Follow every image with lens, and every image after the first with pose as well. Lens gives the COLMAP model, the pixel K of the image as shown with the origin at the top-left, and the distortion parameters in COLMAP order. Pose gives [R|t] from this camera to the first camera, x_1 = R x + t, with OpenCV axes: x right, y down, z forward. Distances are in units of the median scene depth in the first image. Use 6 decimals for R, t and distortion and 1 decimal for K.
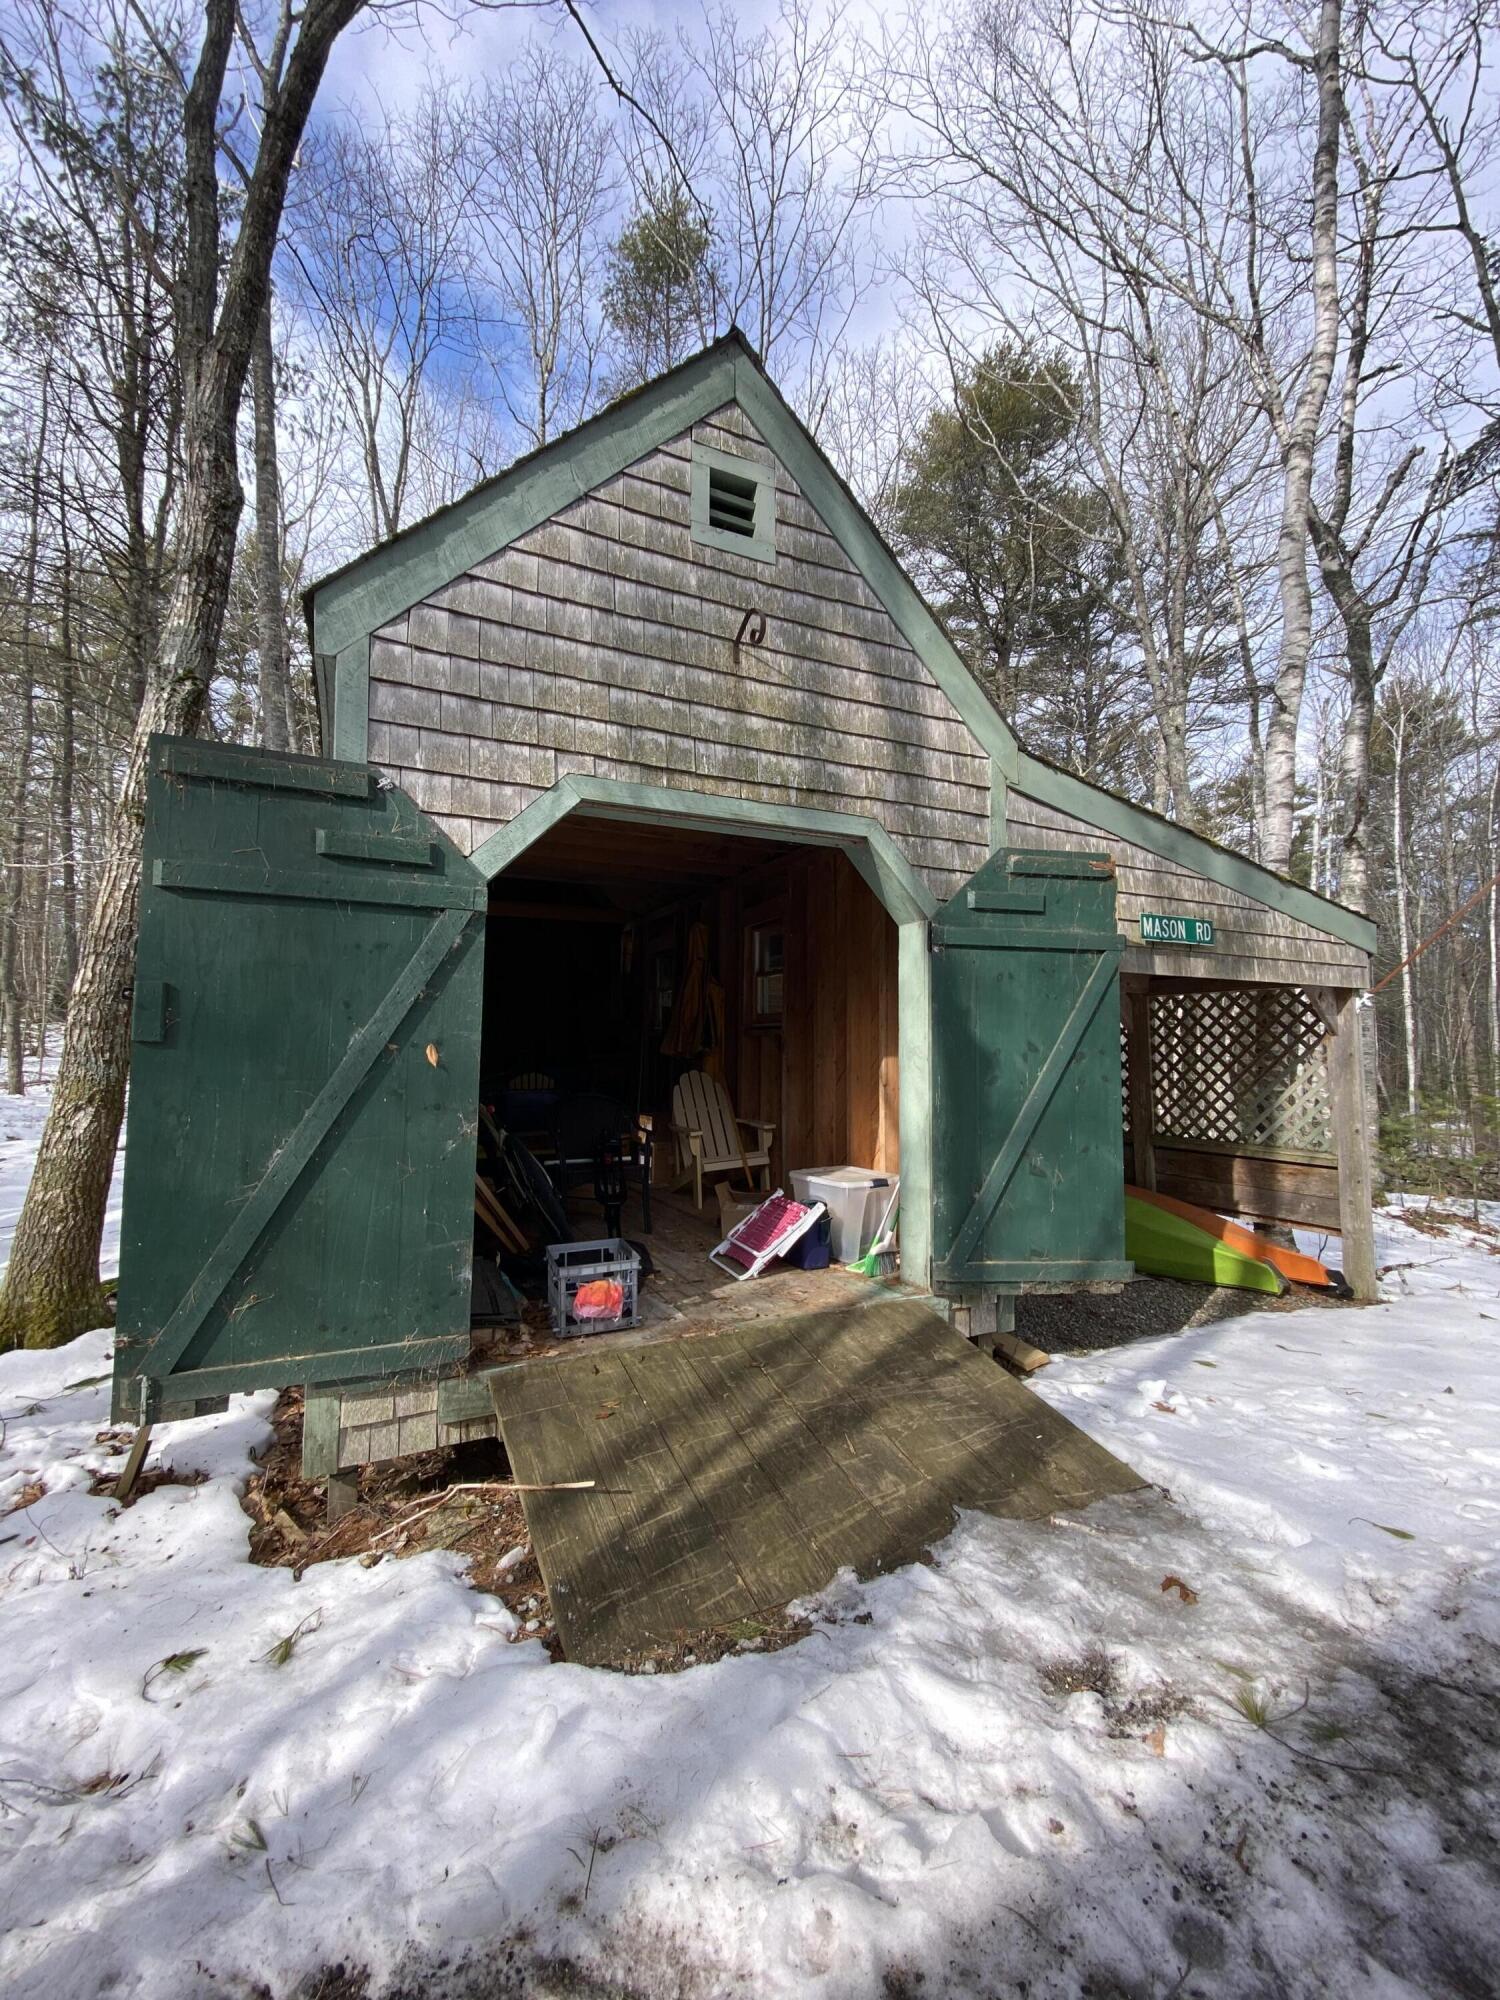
lens RADIAL K [[823.0, 0, 741.7], [0, 823.0, 991.2], [0, 0, 1]] dist [0.024000, -0.023650]
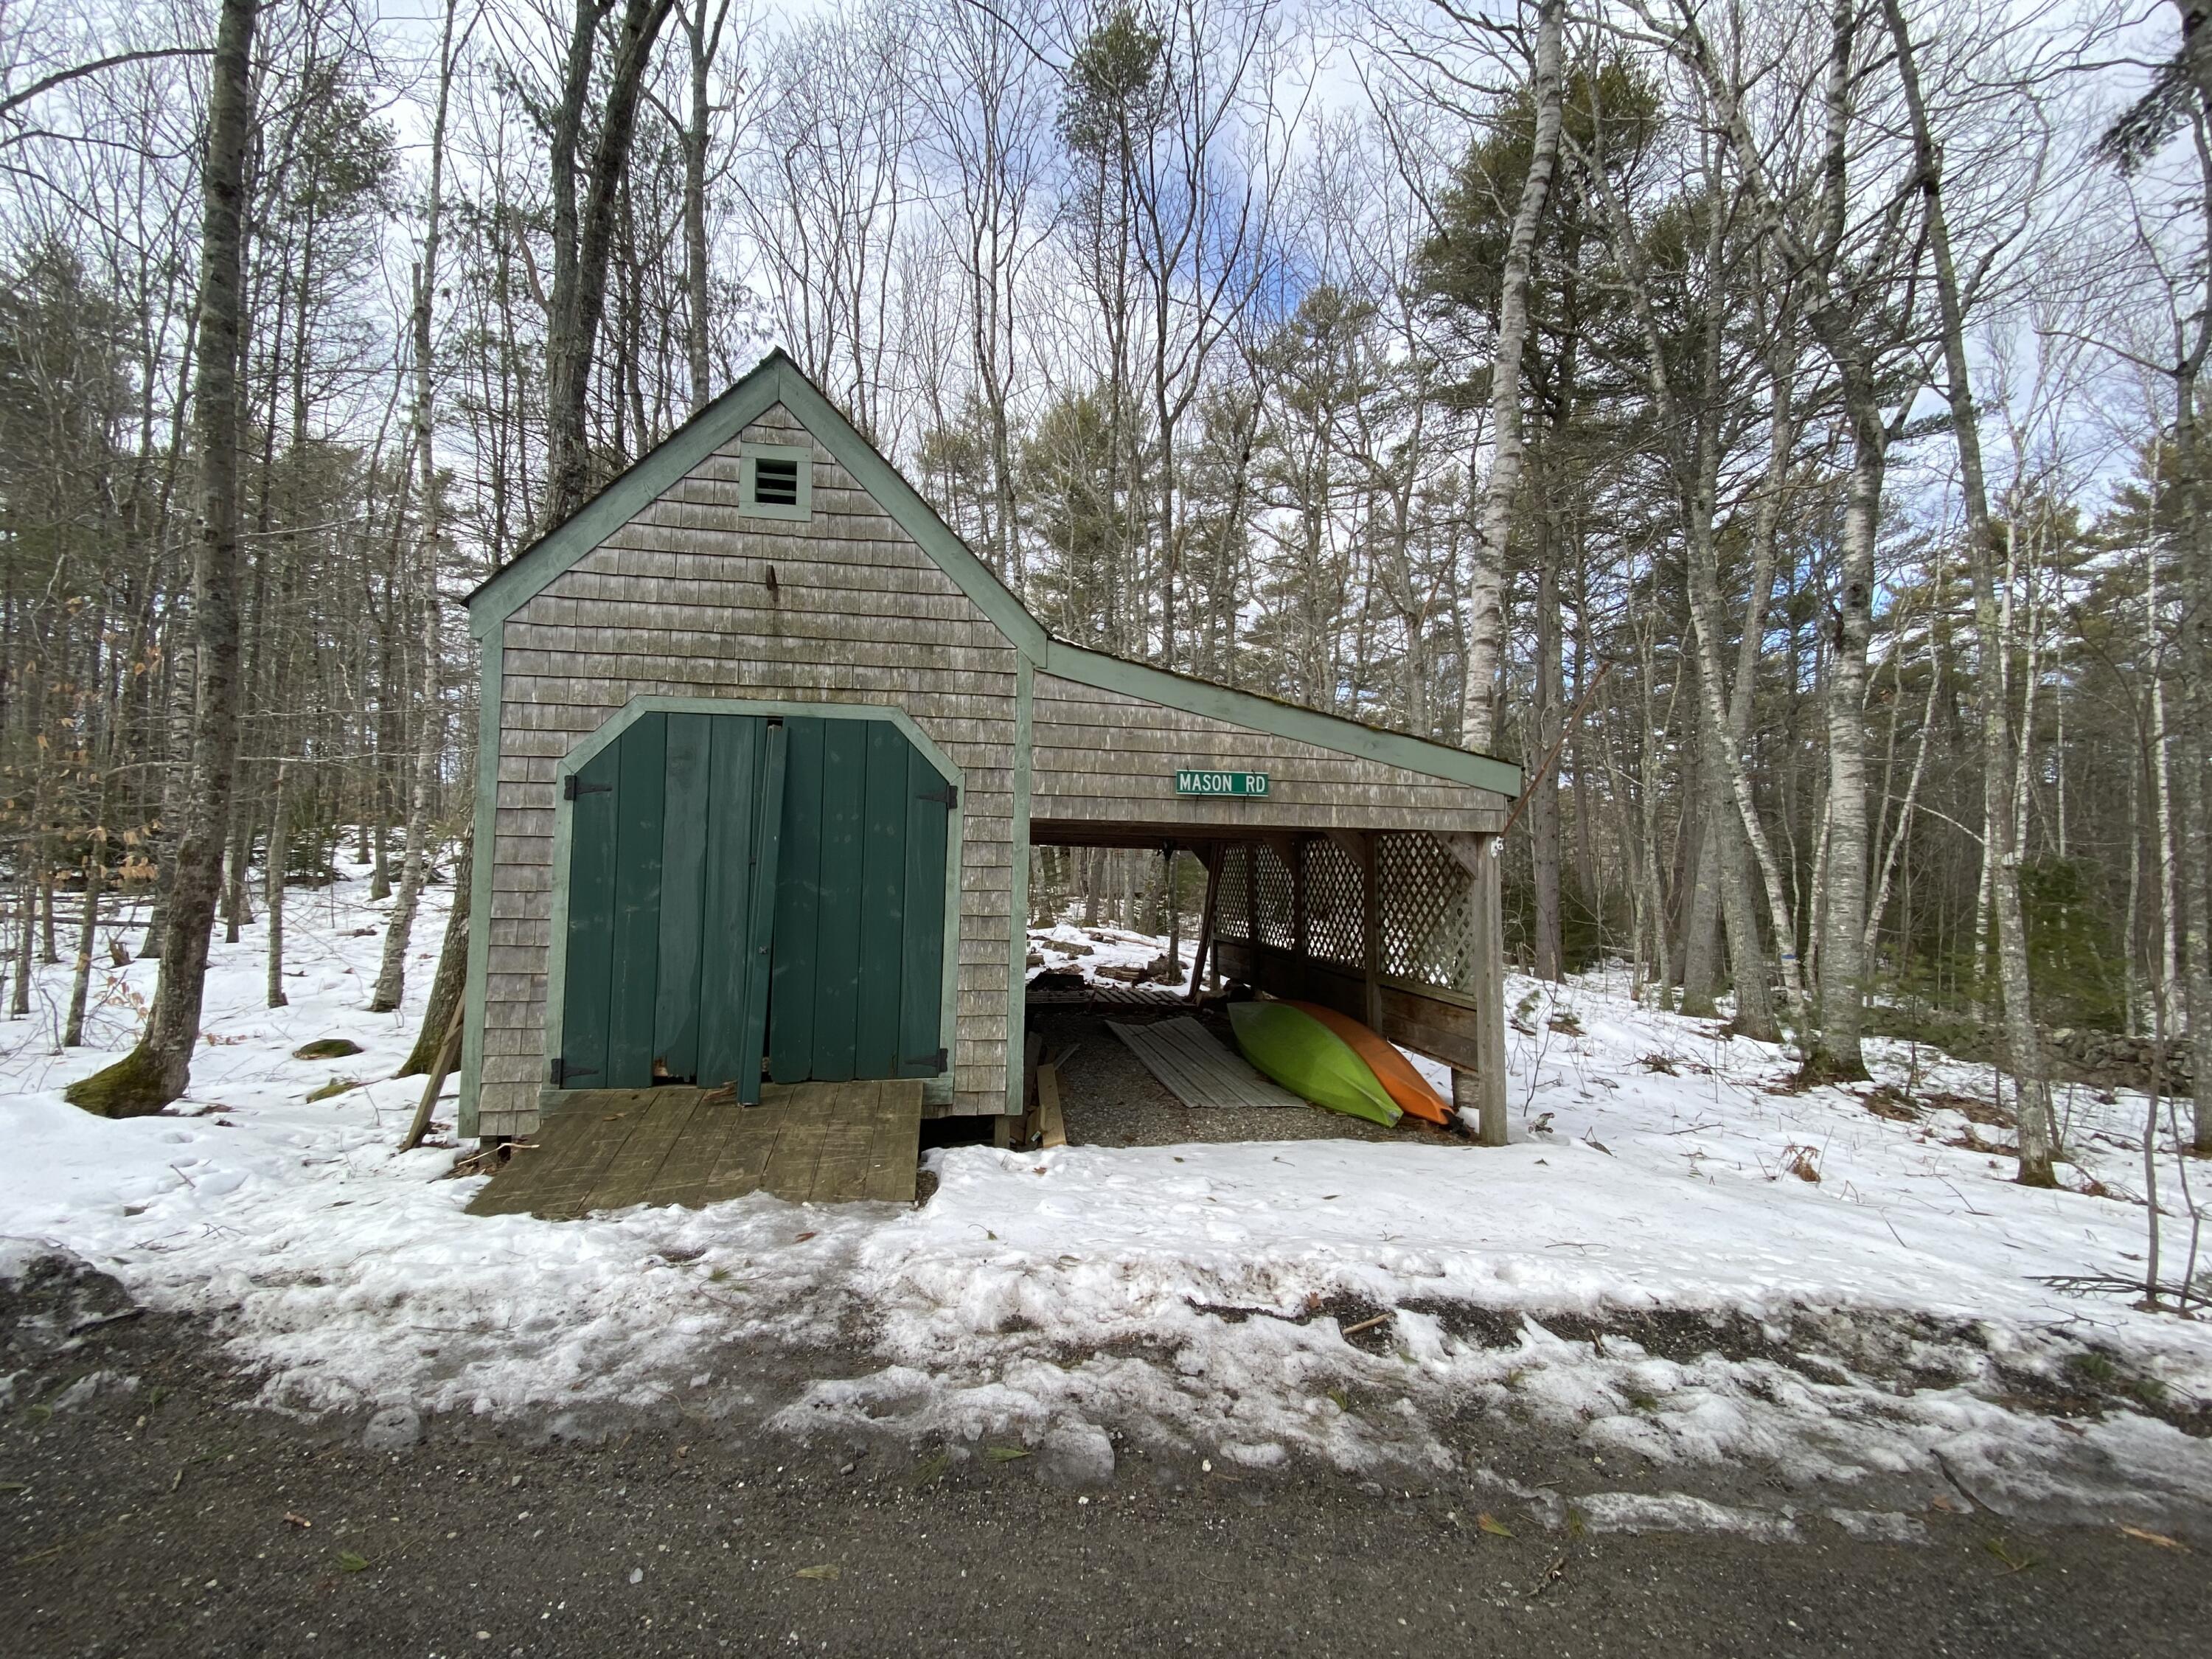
lens RADIAL K [[910.3, 0, 1102.6], [0, 910.3, 826.9], [0, 0, 1]] dist [0.024000, -0.023650]
pose [[0.956899, 0.004483, -0.290387, 0.964084], [0.002543, 0.999713, 0.023811, -0.059626], [0.290410, -0.023523, 0.956613, -0.297165]]
